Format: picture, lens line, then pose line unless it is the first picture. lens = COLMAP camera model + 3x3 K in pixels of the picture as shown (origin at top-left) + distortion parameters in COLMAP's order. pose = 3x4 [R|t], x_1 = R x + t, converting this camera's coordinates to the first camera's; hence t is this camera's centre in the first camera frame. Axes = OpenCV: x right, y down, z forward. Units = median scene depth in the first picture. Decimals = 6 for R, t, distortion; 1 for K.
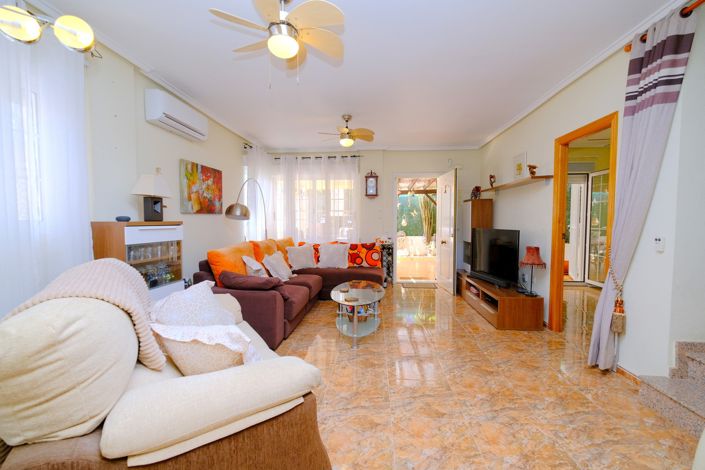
lens RADIAL K [[304.7, 0, 351.5], [0, 304.7, 234.9], [0, 0, 1]] dist [-0.001244, -0.000145]
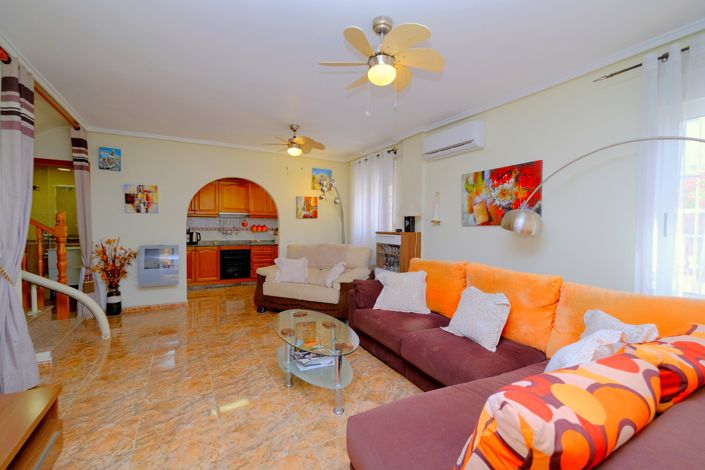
lens RADIAL K [[304.7, 0, 351.5], [0, 304.7, 234.9], [0, 0, 1]] dist [-0.001244, -0.000145]
pose [[-0.828750, 0.008076, -0.559561, 0.309191], [-0.034930, 0.997200, 0.066128, -0.082398], [0.558528, 0.074349, -0.826147, 1.428438]]
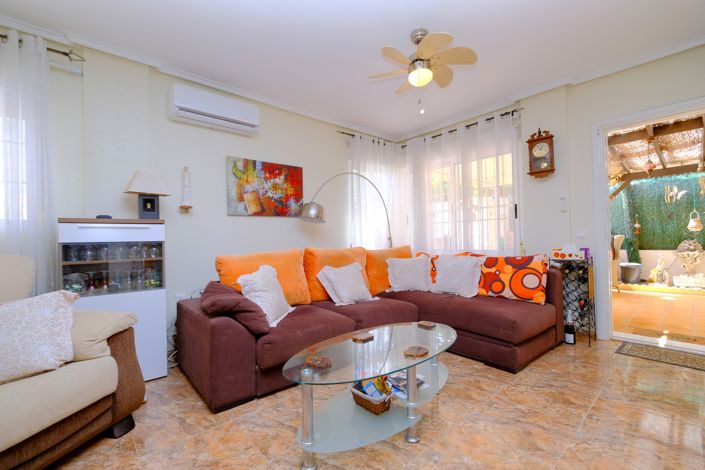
lens RADIAL K [[304.7, 0, 351.5], [0, 304.7, 234.9], [0, 0, 1]] dist [-0.001244, -0.000145]
pose [[0.720833, -0.023582, -0.692708, 0.292757], [-0.010312, 0.998946, -0.044738, 0.021541], [0.693032, 0.039392, 0.719829, 0.515725]]
